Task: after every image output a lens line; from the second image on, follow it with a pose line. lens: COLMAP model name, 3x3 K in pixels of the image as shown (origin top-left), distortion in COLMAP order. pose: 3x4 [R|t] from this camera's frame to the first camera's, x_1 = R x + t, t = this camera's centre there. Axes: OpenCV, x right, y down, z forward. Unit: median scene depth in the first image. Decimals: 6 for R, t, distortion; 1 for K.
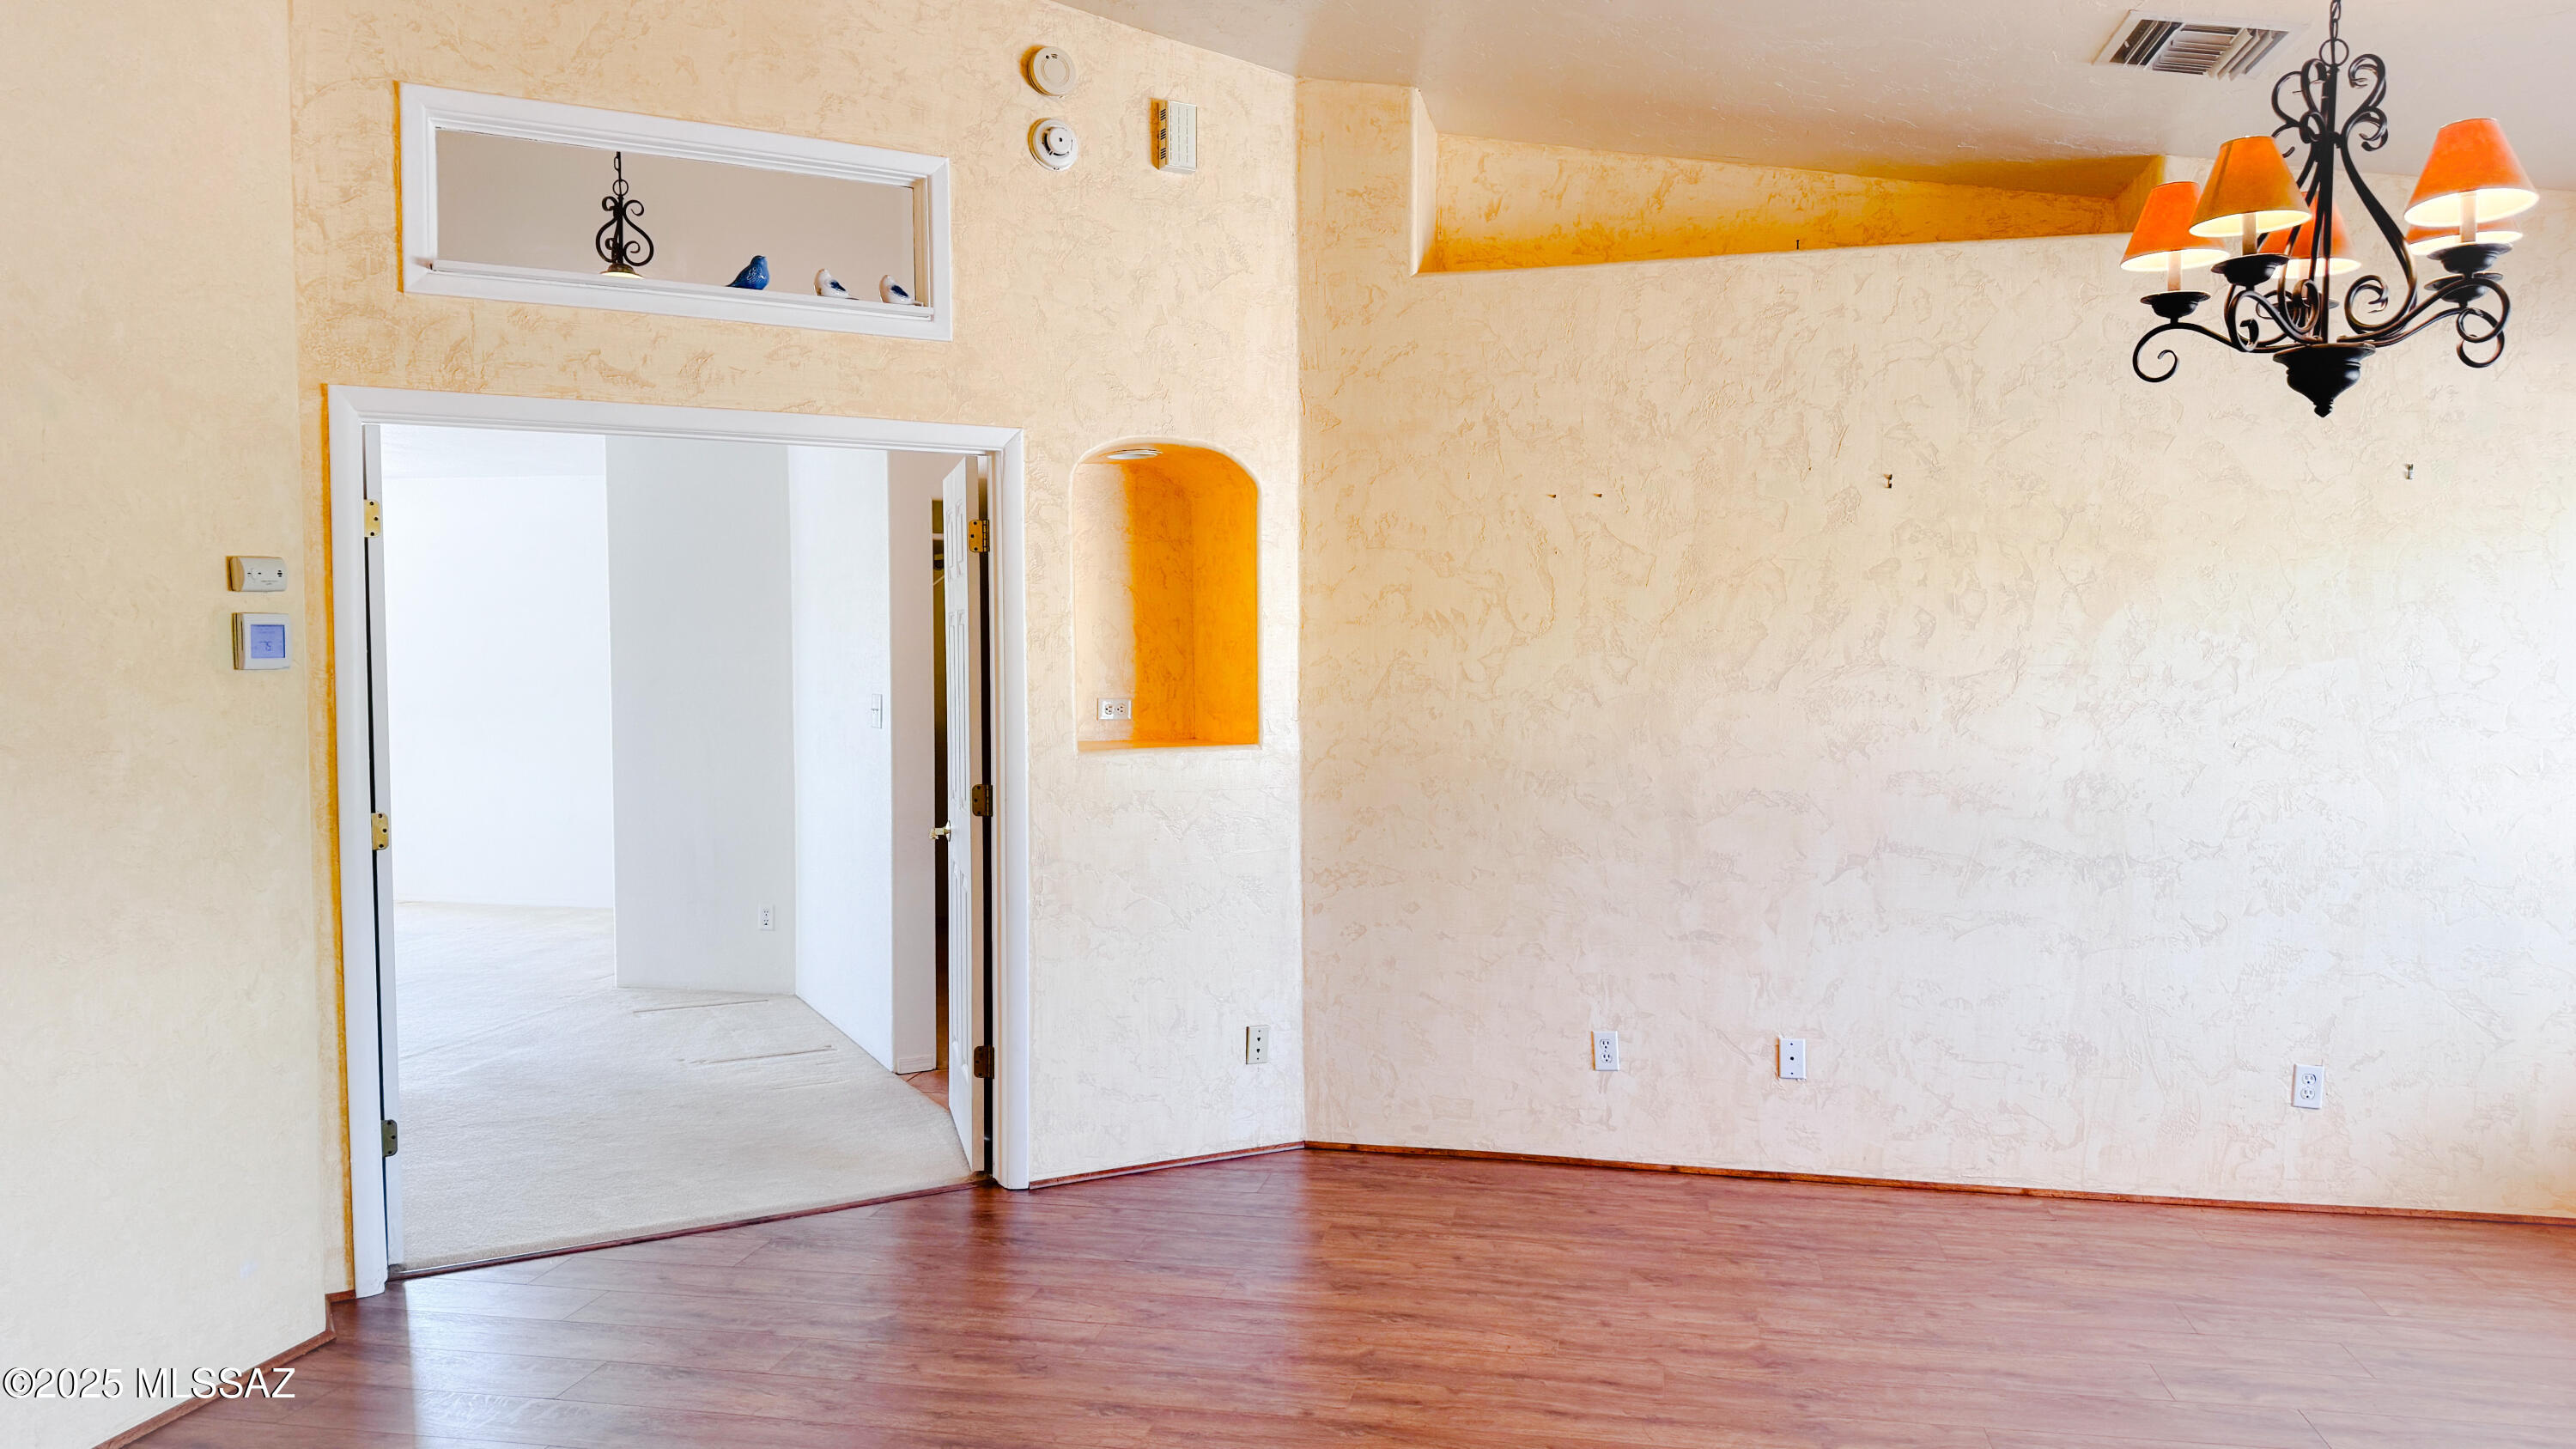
lens RADIAL K [[1827.0, 0, 1291.7], [0, 1827.0, 759.0], [0, 0, 1]] dist [0.230107, -0.451122]
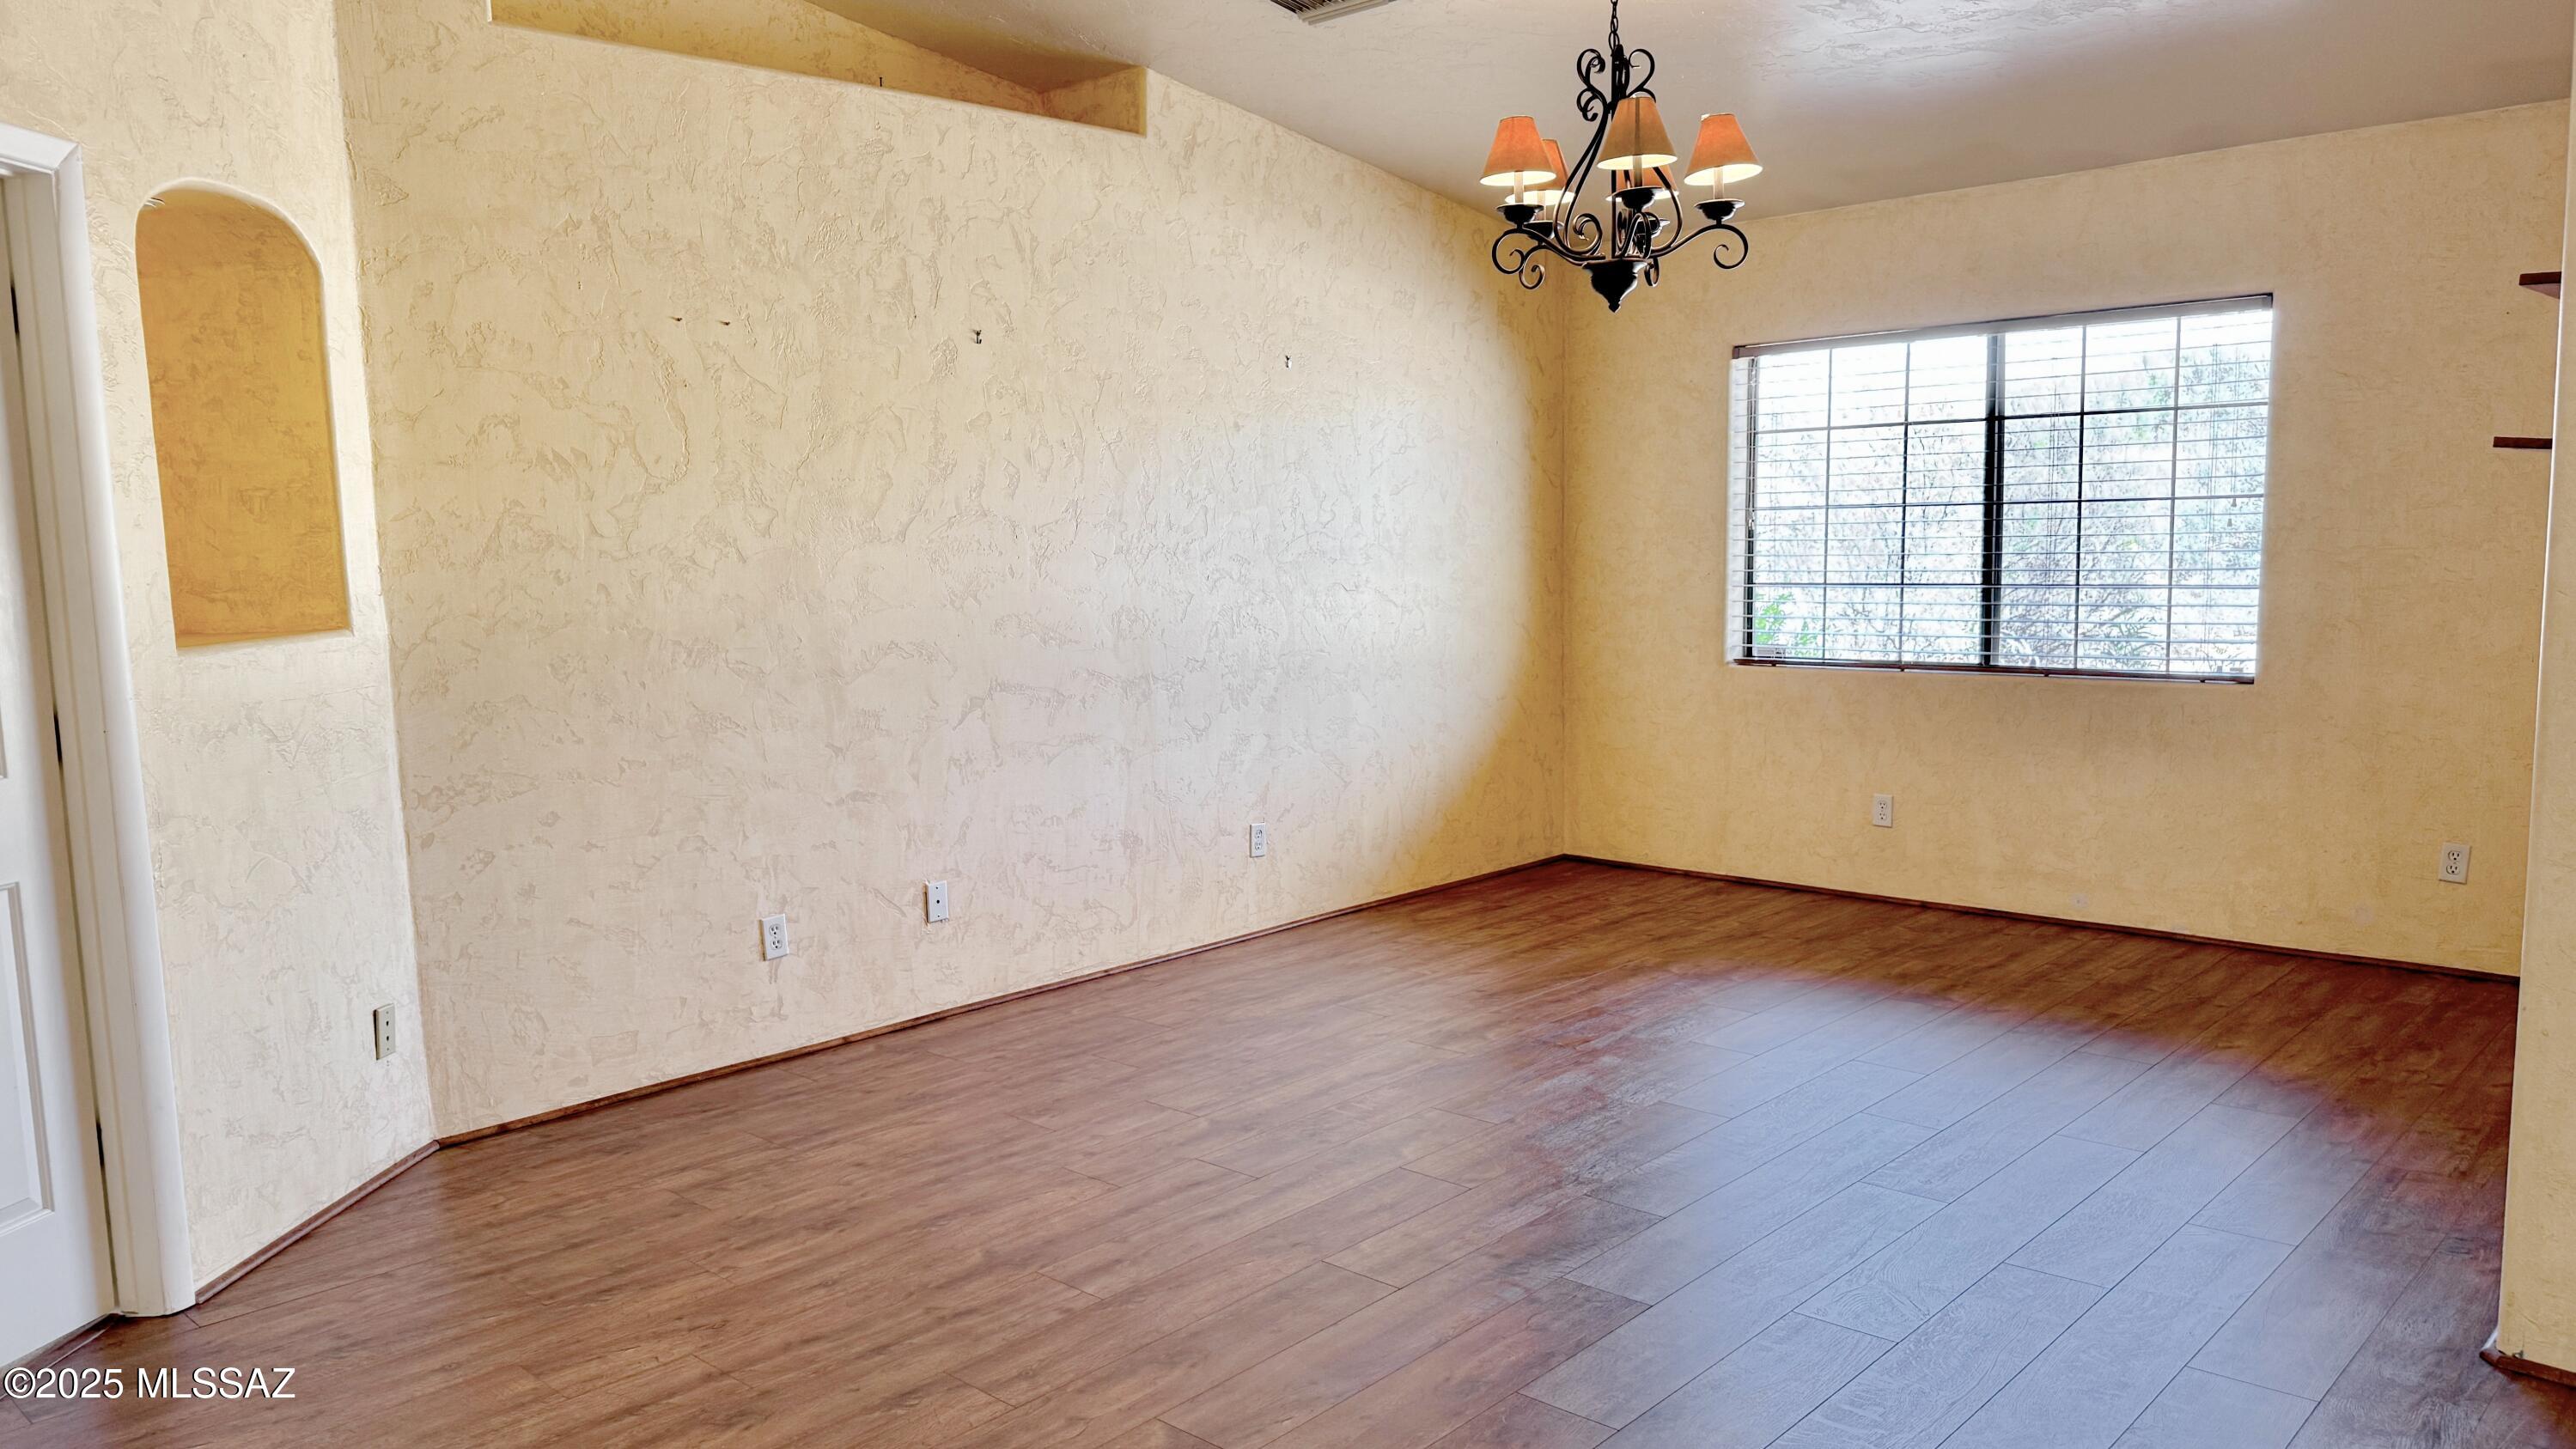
lens RADIAL K [[1826.7, 0, 1291.7], [0, 1826.7, 759.0], [0, 0, 1]] dist [0.230107, -0.451122]
pose [[0.526336, -0.120927, 0.841634, -0.474131], [0.075970, 0.992564, 0.095103, 0.000698], [-0.846876, 0.013883, 0.531609, 0.290627]]
